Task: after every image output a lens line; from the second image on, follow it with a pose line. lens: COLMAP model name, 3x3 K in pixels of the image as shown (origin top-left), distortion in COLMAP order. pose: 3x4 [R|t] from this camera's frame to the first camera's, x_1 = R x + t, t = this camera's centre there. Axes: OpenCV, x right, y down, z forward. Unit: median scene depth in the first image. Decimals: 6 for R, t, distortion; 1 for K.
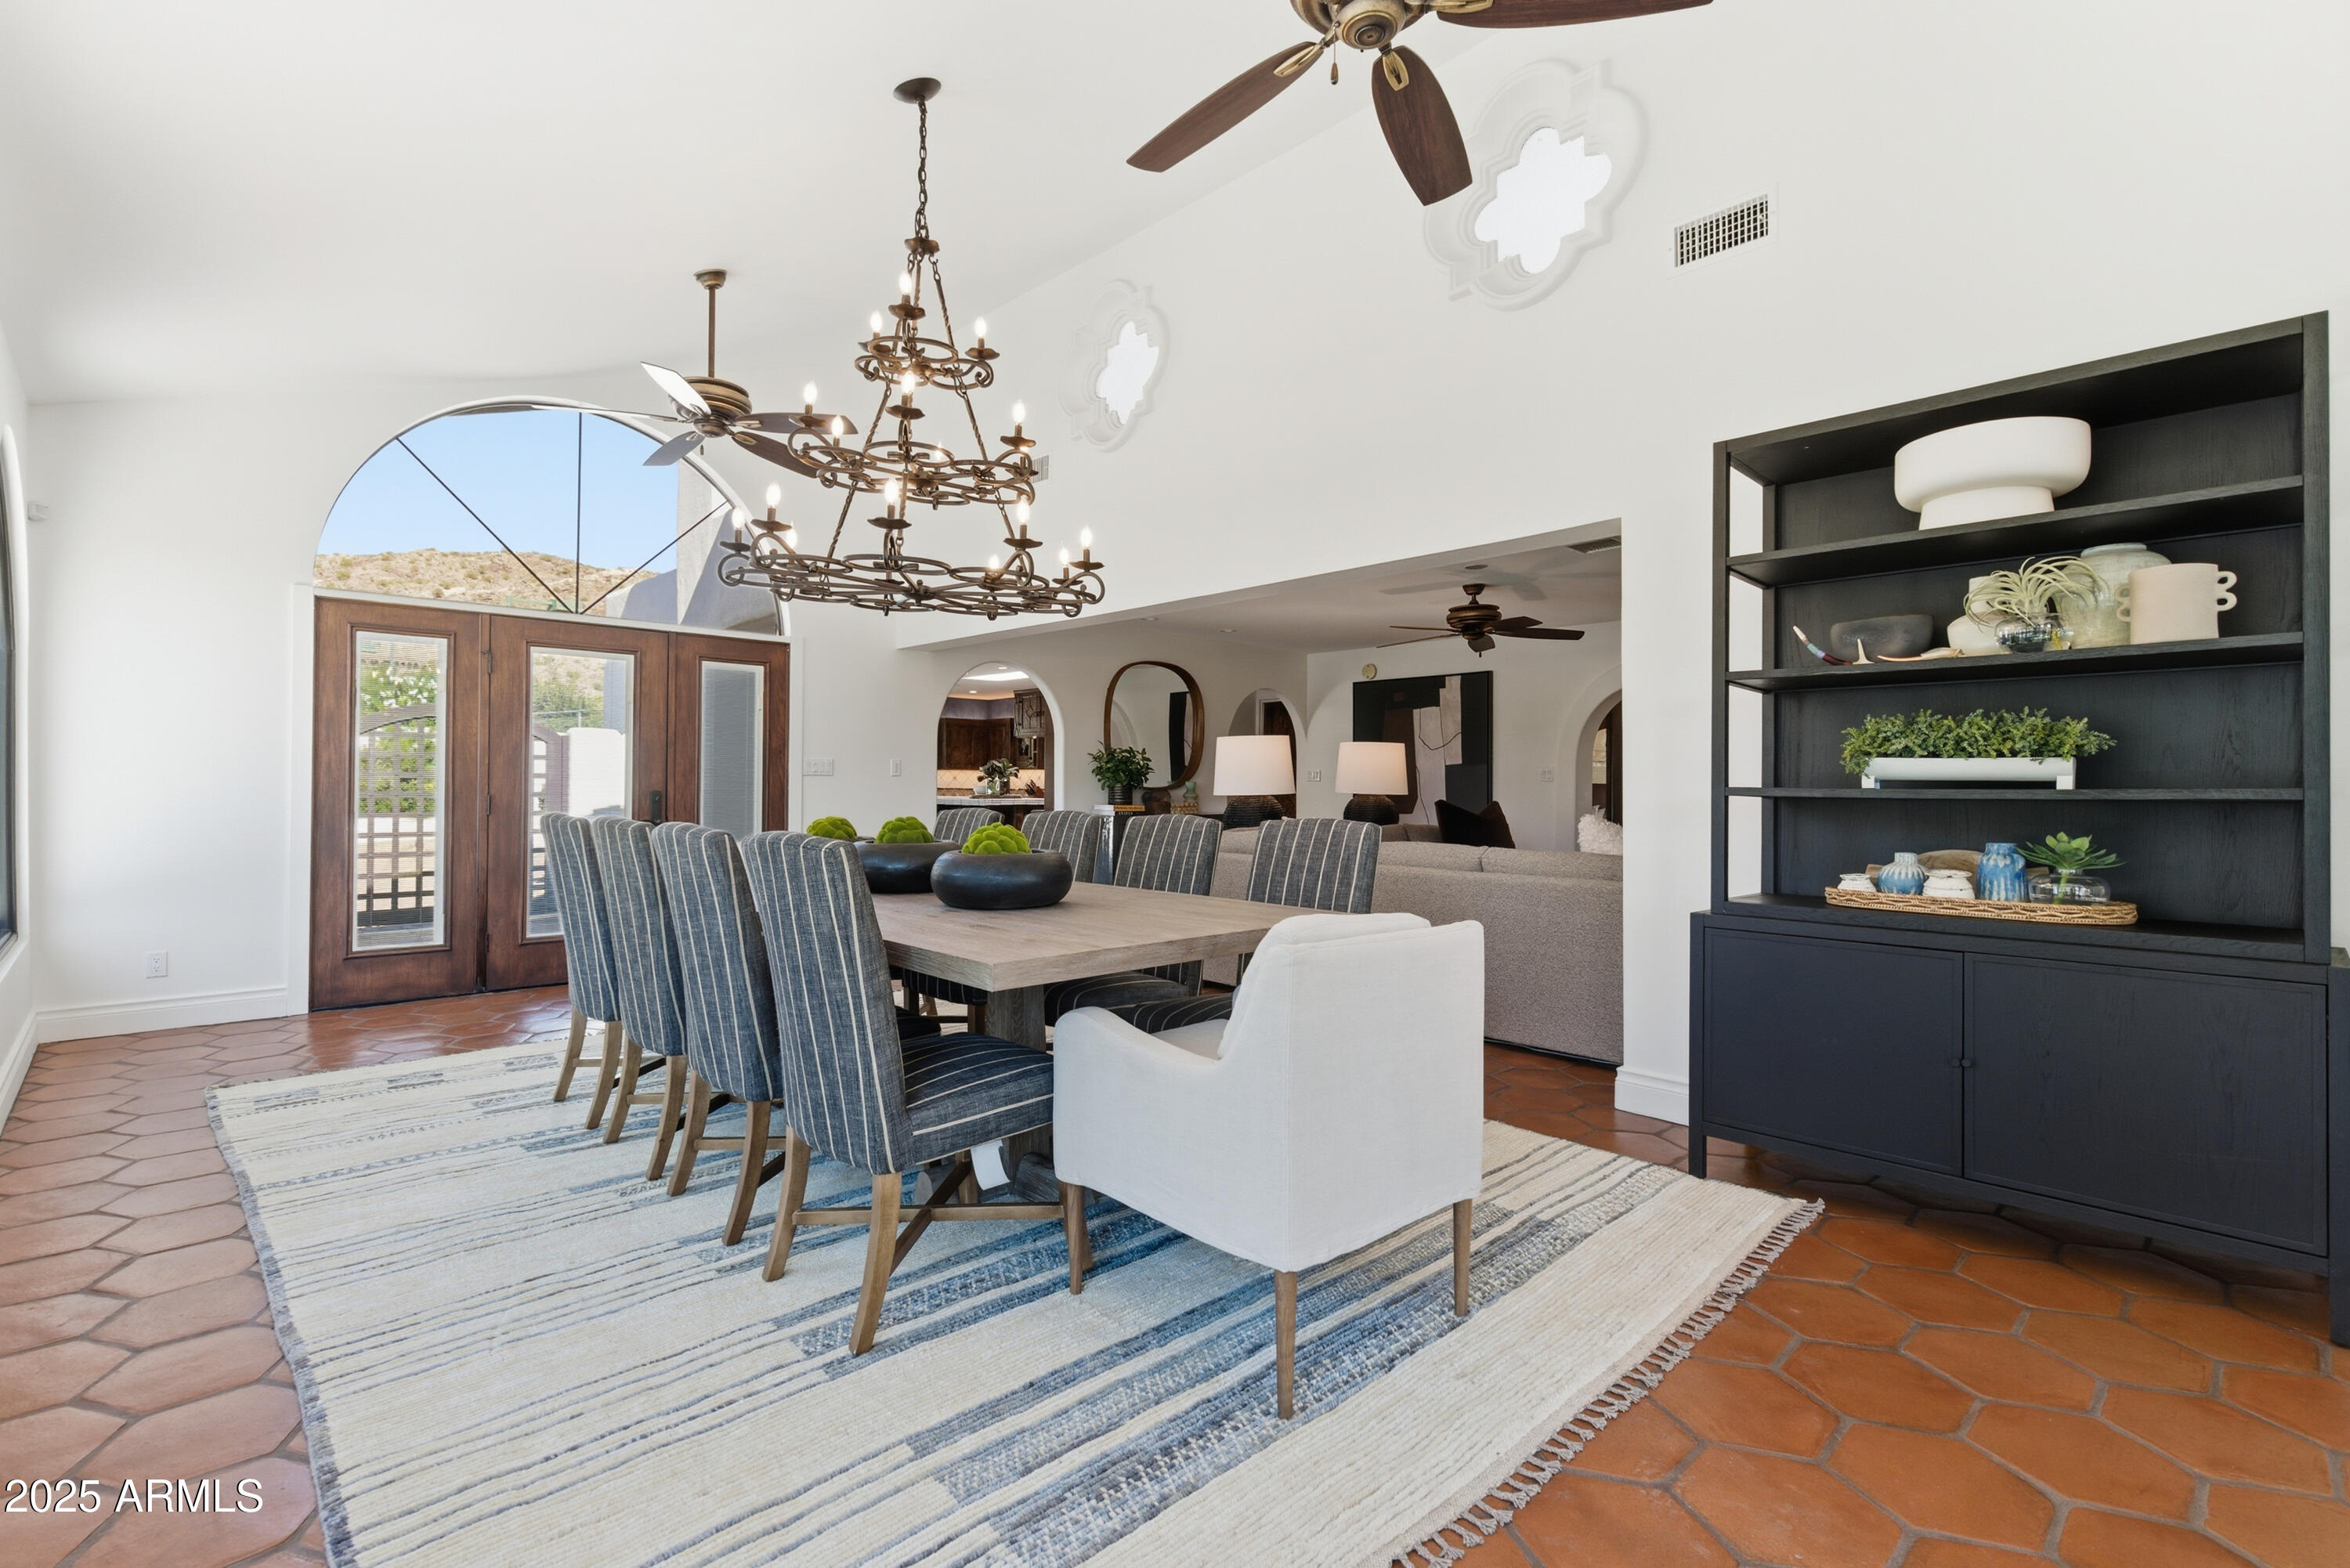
lens RADIAL K [[1063.1, 0, 1175.0], [0, 1063.1, 784.0], [0, 0, 1]] dist [0.002000, -0.000197]
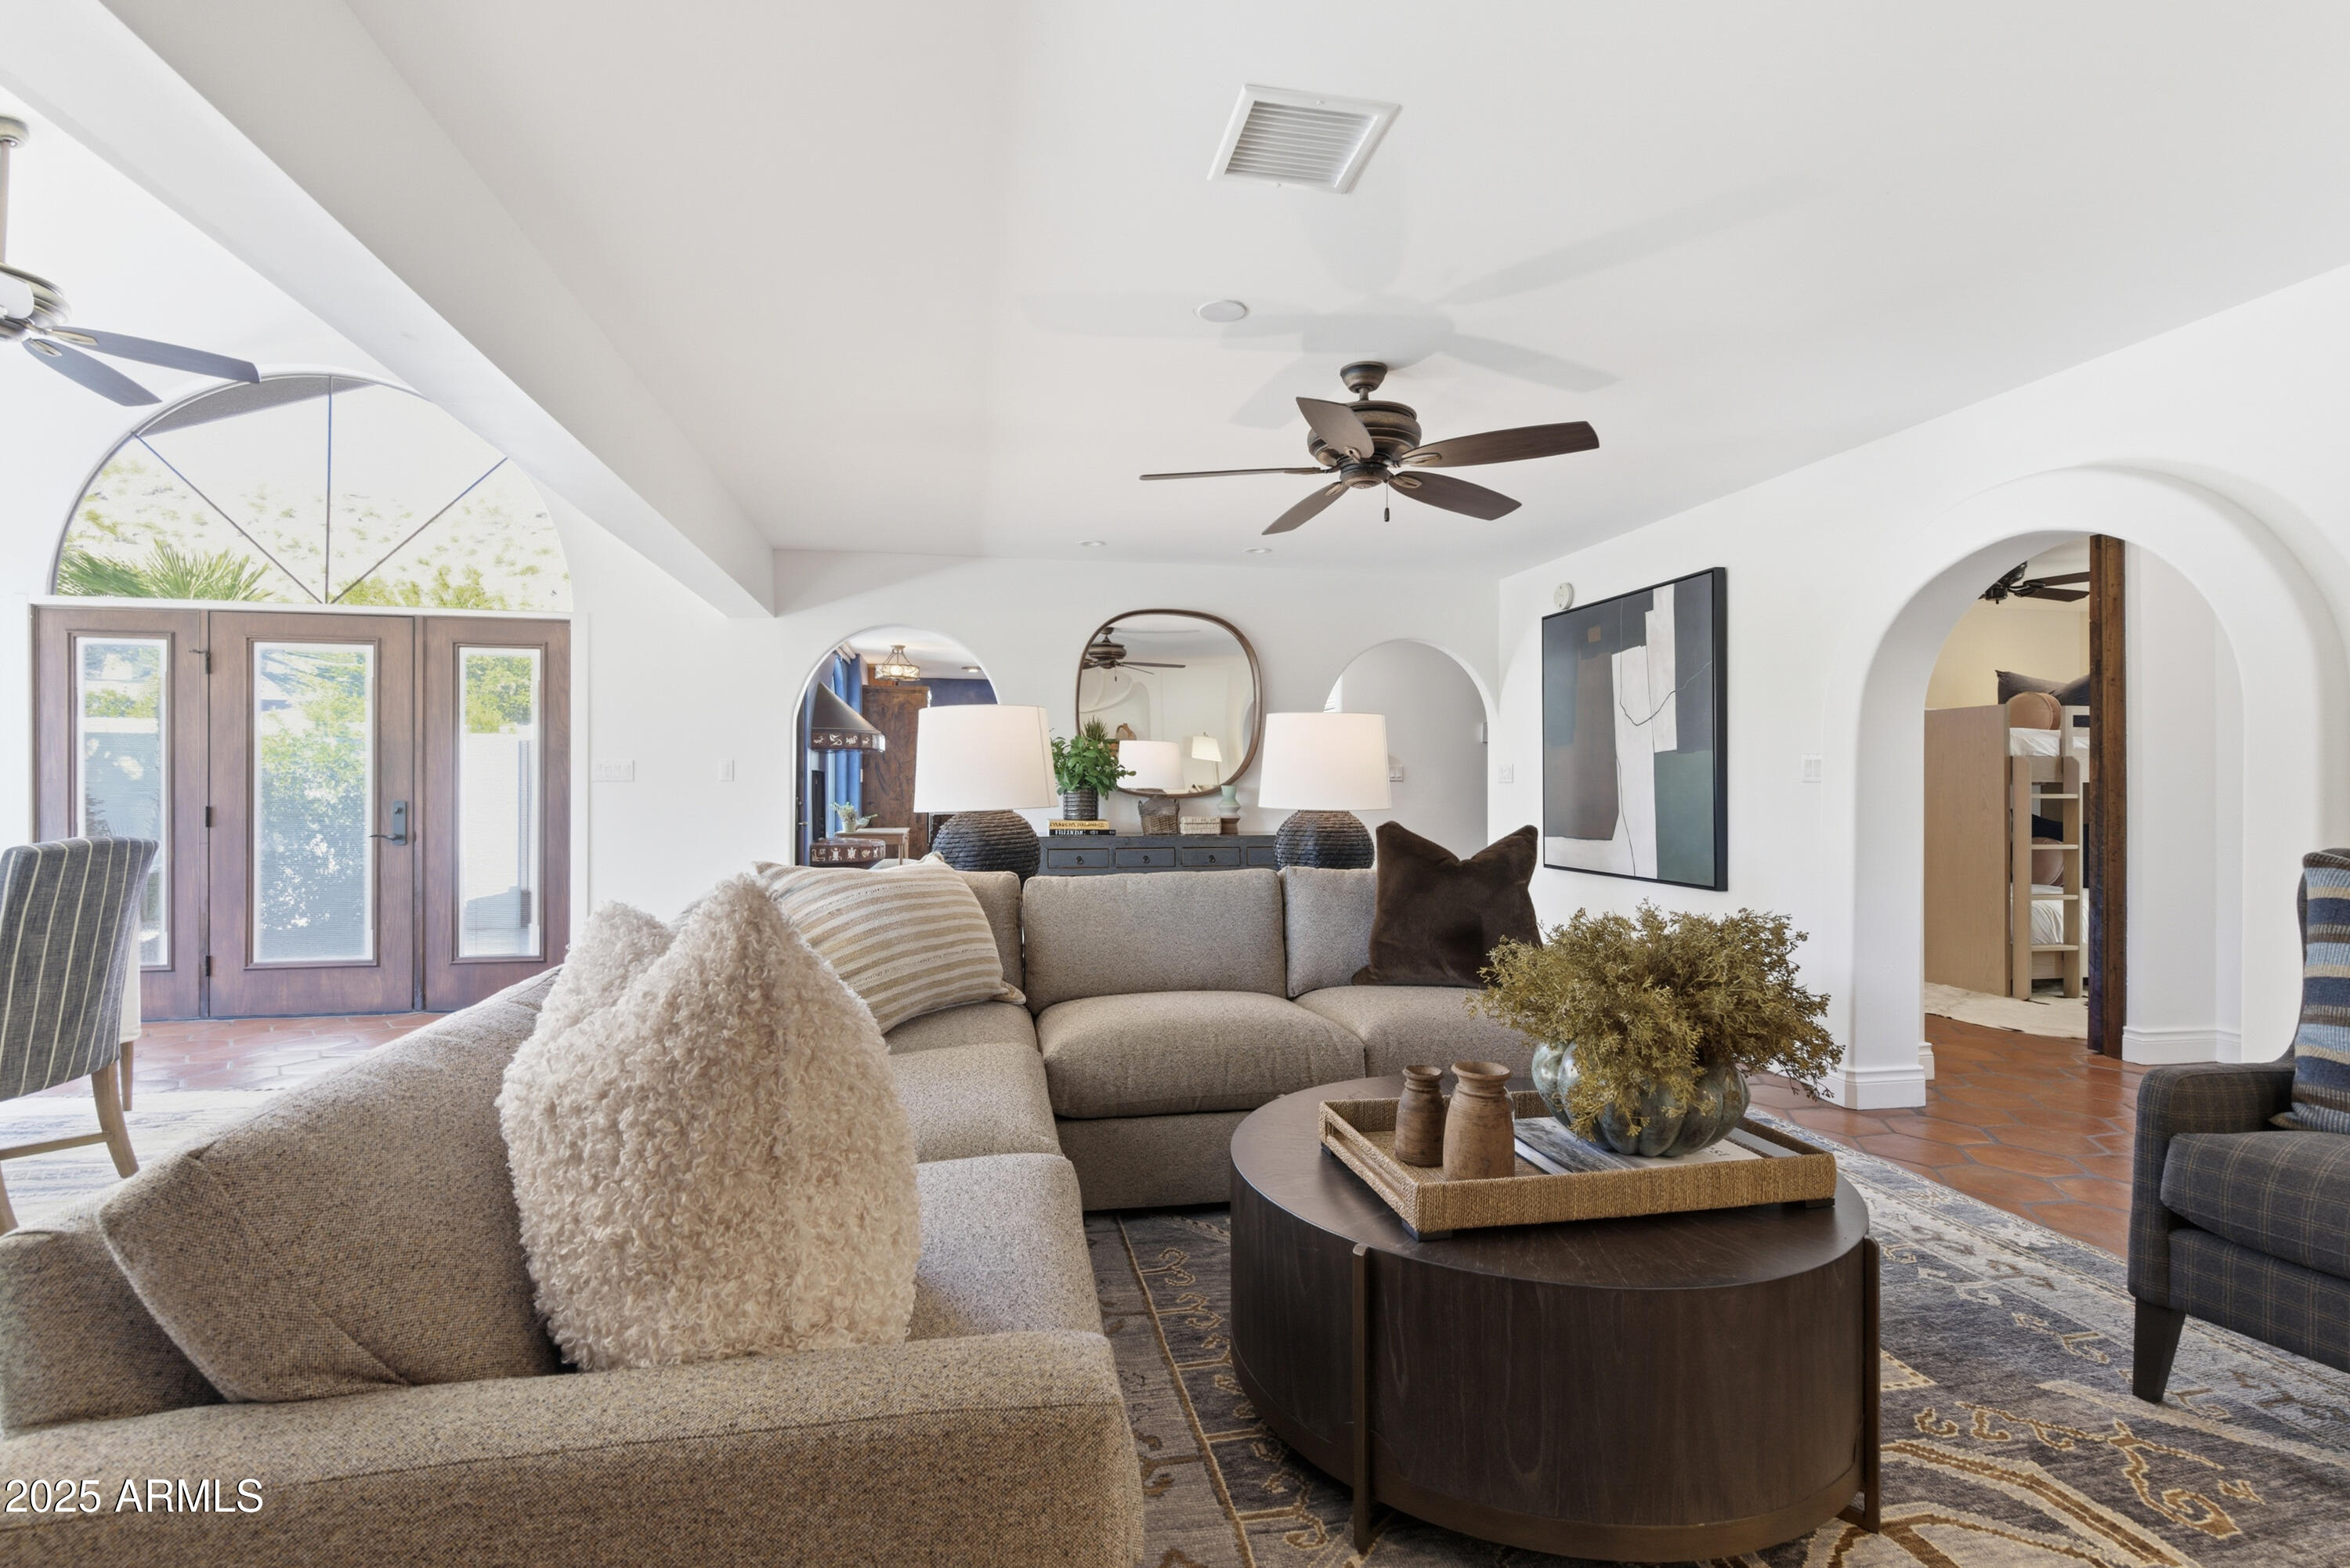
lens RADIAL K [[1063.1, 0, 1175.0], [0, 1063.1, 784.0], [0, 0, 1]] dist [0.002000, -0.000197]
pose [[0.840486, -0.003956, -0.541819, 0.493114], [0.004989, 0.999987, 0.000437, -0.004633], [0.541811, -0.003071, 0.840495, 0.593961]]
